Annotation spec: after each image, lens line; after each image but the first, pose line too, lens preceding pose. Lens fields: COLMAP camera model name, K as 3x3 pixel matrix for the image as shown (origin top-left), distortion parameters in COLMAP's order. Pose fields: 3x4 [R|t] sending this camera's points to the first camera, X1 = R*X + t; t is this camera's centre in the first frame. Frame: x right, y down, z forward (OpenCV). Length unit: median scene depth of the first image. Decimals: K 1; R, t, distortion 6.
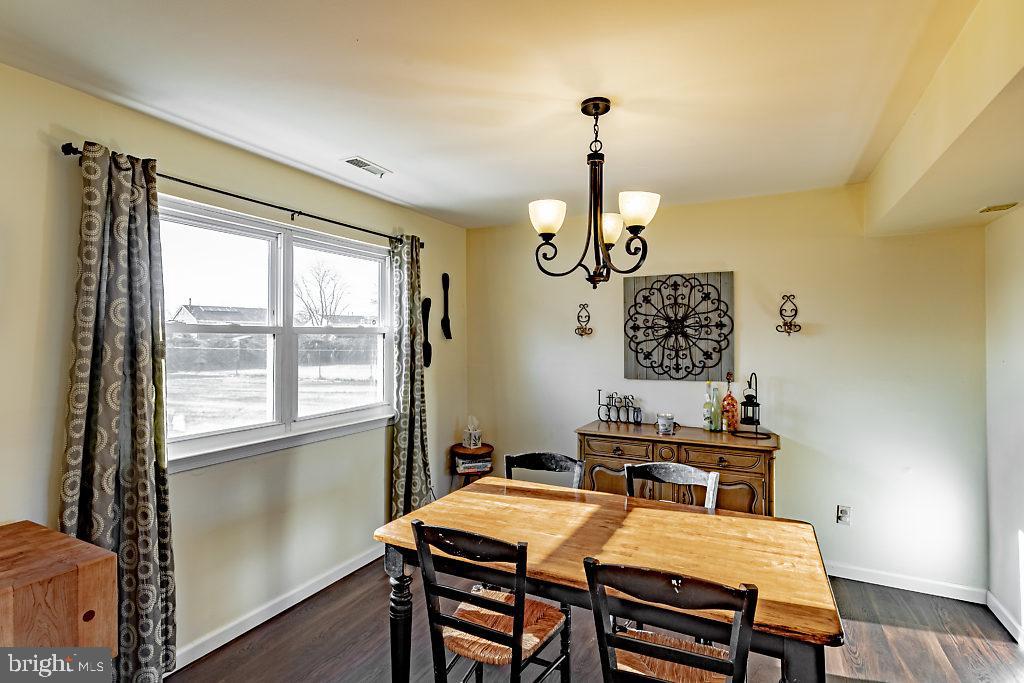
lens RADIAL K [[486.5, 0, 517.2], [0, 486.5, 328.1], [0, 0, 1]] dist [0.000068, 0.000383]
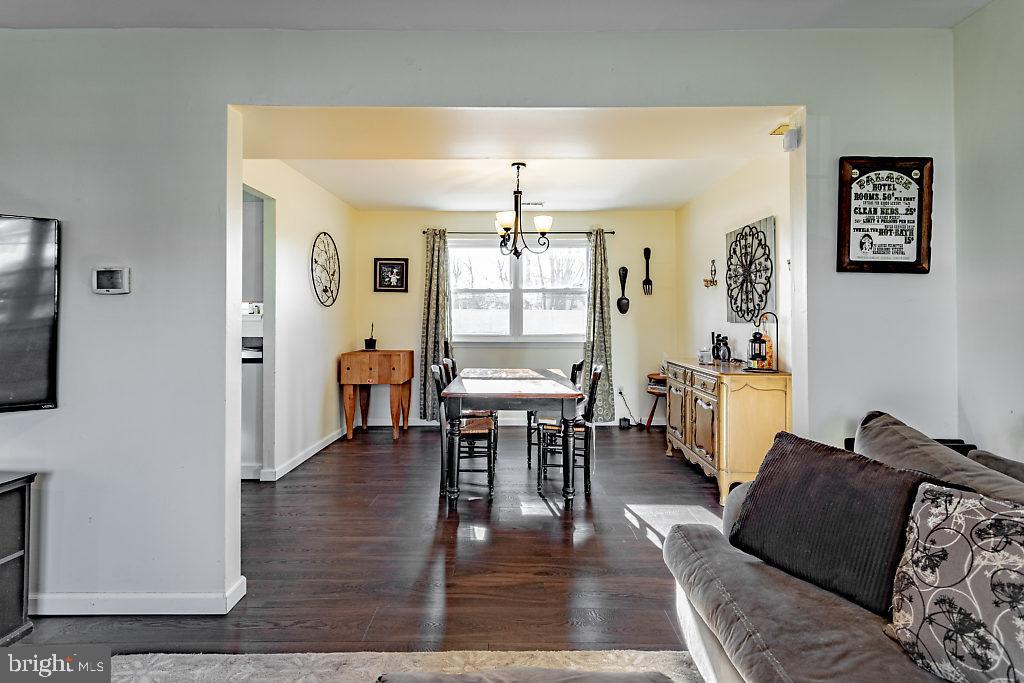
lens RADIAL K [[486.5, 0, 517.2], [0, 486.5, 328.1], [0, 0, 1]] dist [0.000068, 0.000383]
pose [[0.466708, 0.020706, -0.884169, 1.106758], [0.018221, 0.999289, 0.033020, 0.078170], [0.884224, -0.031521, 0.465998, 0.034714]]
